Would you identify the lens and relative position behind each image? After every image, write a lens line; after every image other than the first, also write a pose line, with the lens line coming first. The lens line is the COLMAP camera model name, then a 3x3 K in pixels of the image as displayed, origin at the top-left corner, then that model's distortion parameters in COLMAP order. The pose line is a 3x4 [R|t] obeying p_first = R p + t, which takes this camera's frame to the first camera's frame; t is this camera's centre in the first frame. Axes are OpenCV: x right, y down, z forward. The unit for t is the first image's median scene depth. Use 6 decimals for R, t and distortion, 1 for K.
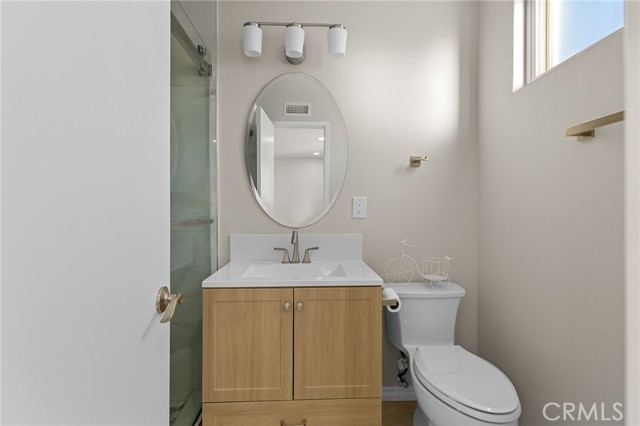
lens RADIAL K [[289.4, 0, 319.3], [0, 289.4, 214.8], [0, 0, 1]] dist [0.005072, 0.000001]
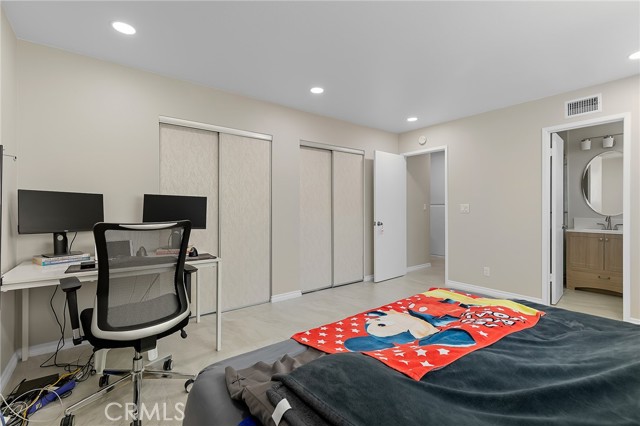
lens RADIAL K [[289.4, 0, 319.1], [0, 289.4, 211.6], [0, 0, 1]] dist [0.005072, 0.000001]
pose [[0.580563, 0.004039, -0.814205, 0.518416], [-0.002783, 0.999992, 0.002977, 0.011678], [0.814210, 0.000538, 0.580570, -2.530401]]
